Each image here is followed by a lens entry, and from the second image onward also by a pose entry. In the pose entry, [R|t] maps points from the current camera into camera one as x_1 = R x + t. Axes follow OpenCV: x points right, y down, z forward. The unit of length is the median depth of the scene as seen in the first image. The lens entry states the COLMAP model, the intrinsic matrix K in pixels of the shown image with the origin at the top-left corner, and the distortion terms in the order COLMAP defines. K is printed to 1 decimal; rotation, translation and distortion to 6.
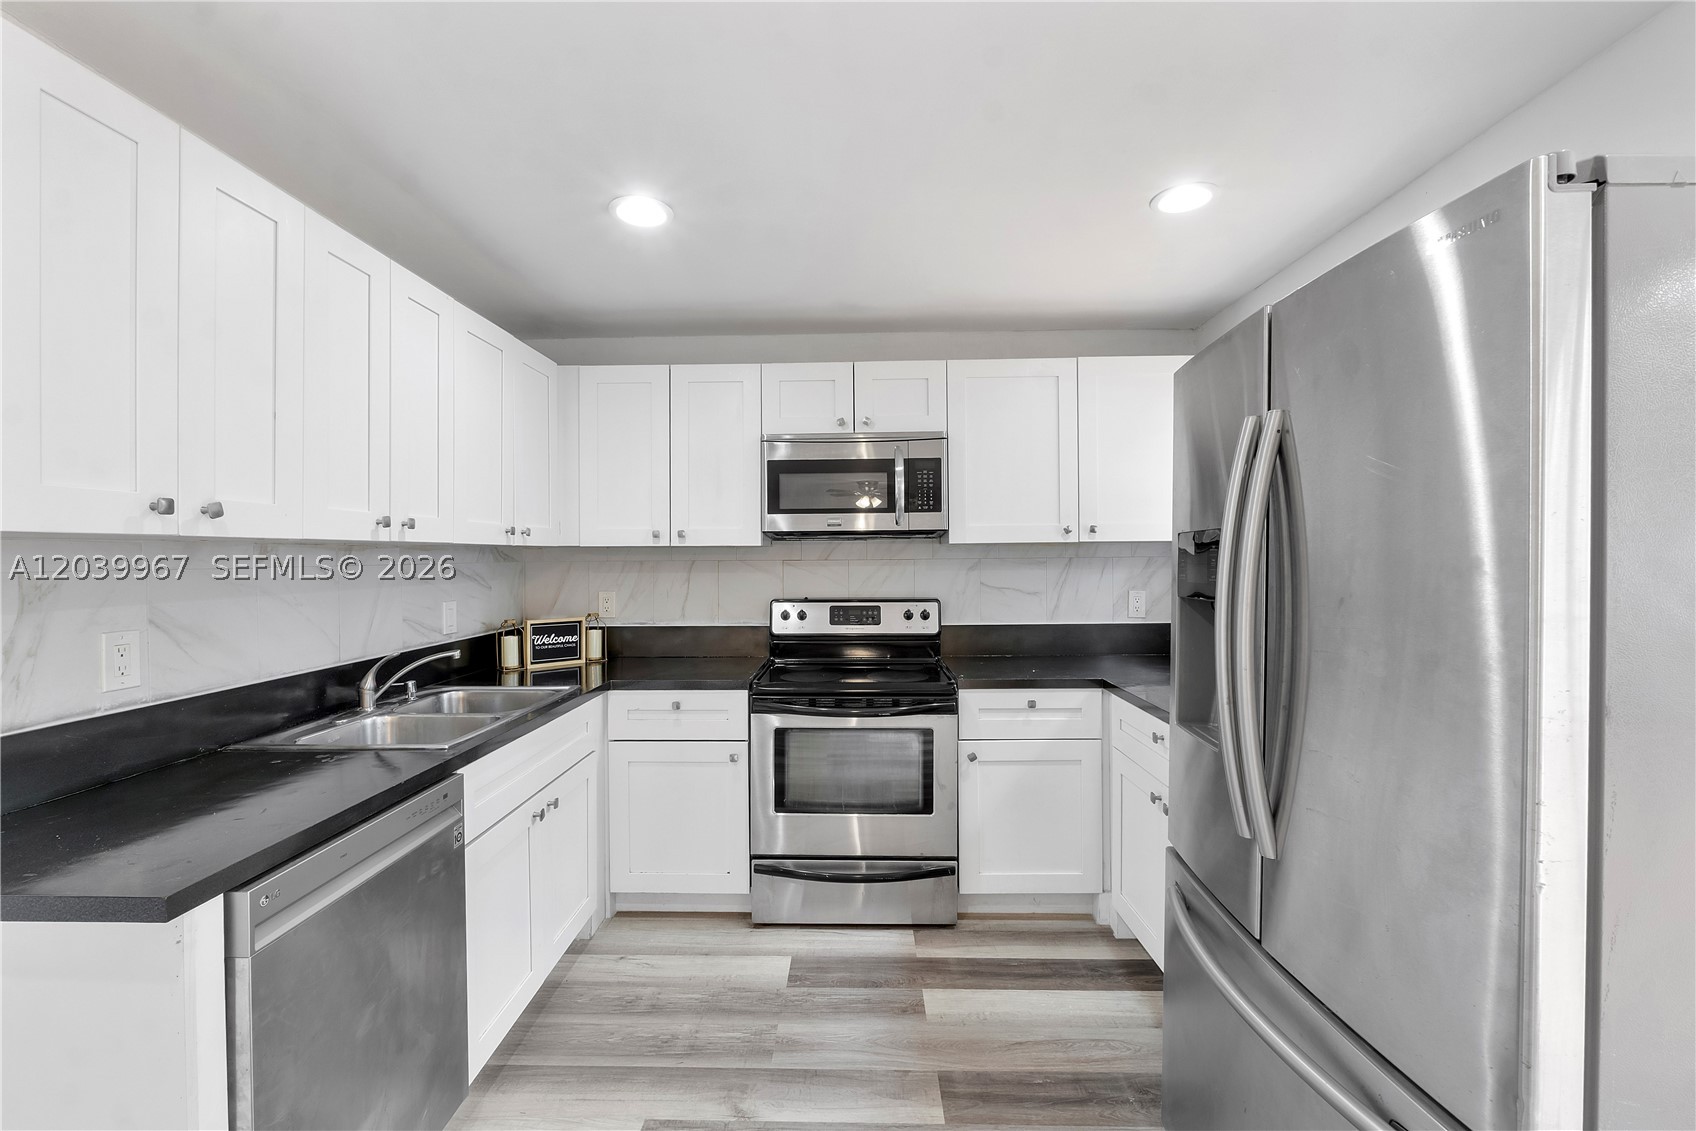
lens RADIAL K [[724.7, 0, 826.7], [0, 724.7, 555.6], [0, 0, 1]] dist [-0.009090, -0.000238]
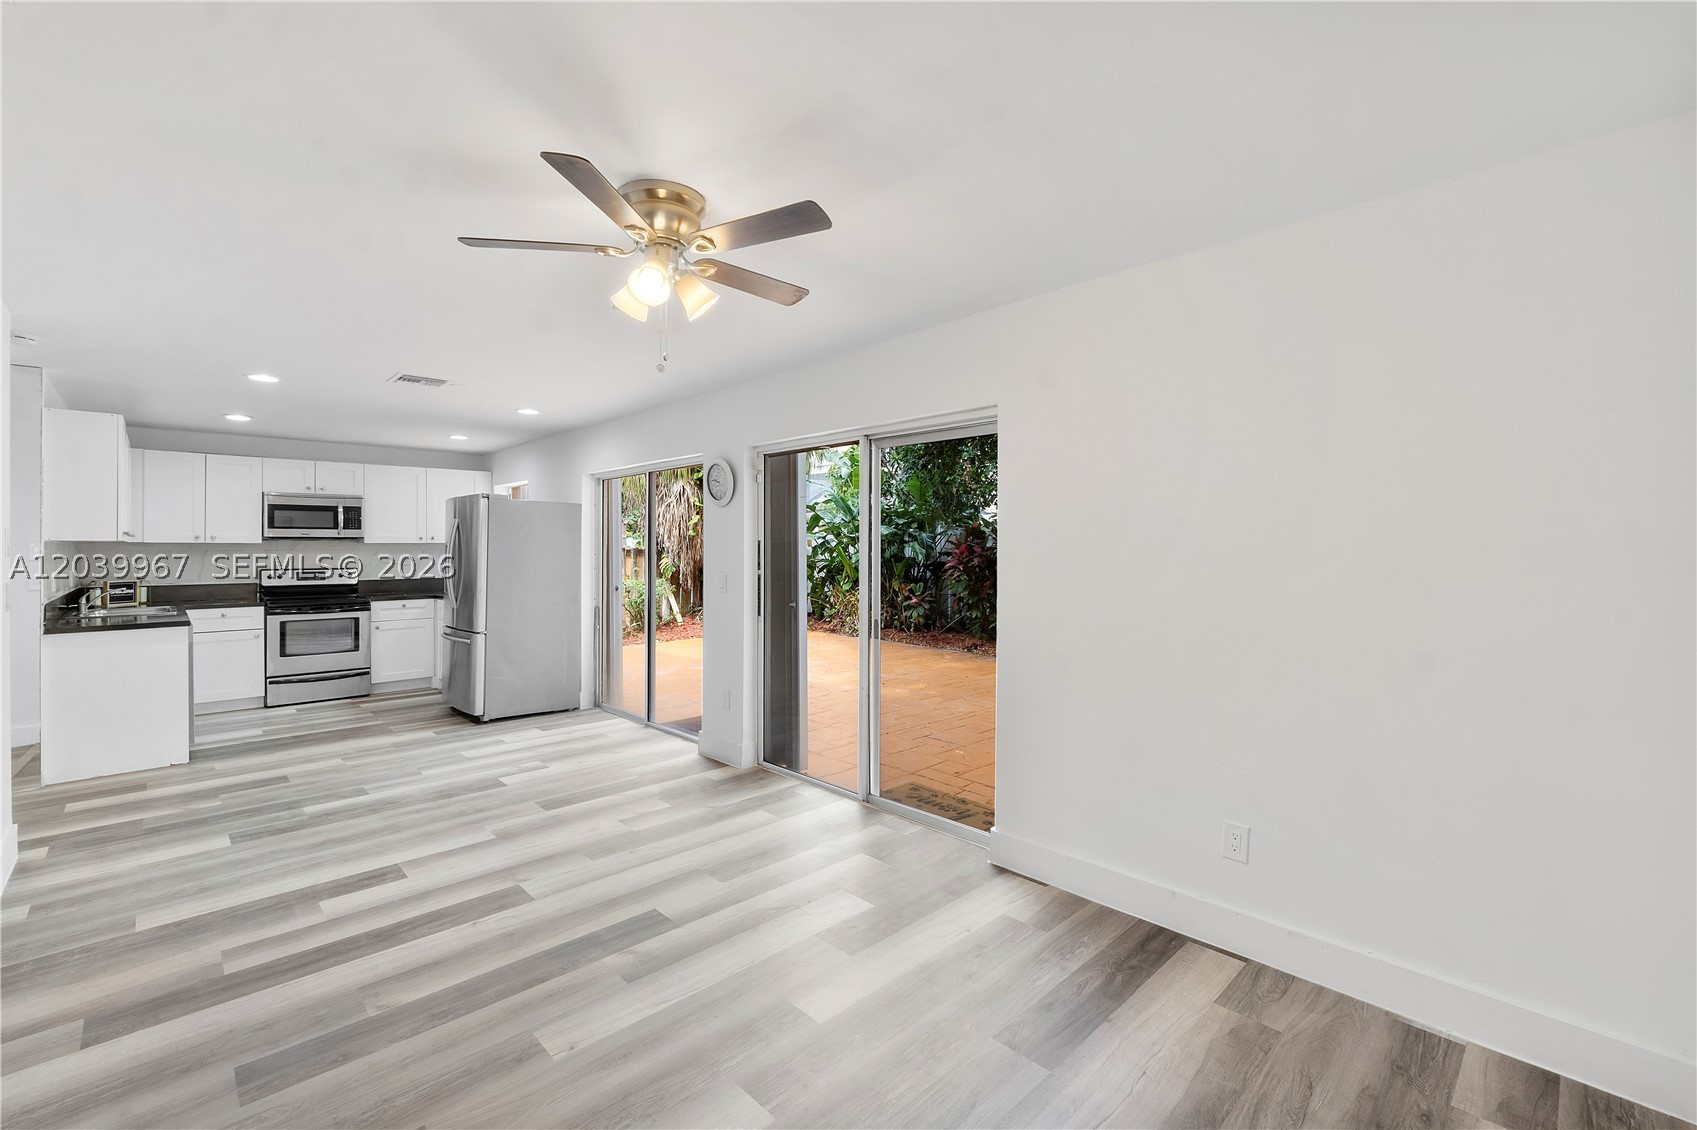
lens RADIAL K [[725.1, 0, 841.1], [0, 725.1, 552.6], [0, 0, 1]] dist [-0.009090, -0.000238]
pose [[0.701595, 0.001448, 0.712575, -0.443419], [-0.004081, 0.999990, 0.001986, 0.003364], [-0.712564, -0.004302, 0.701593, -1.858029]]
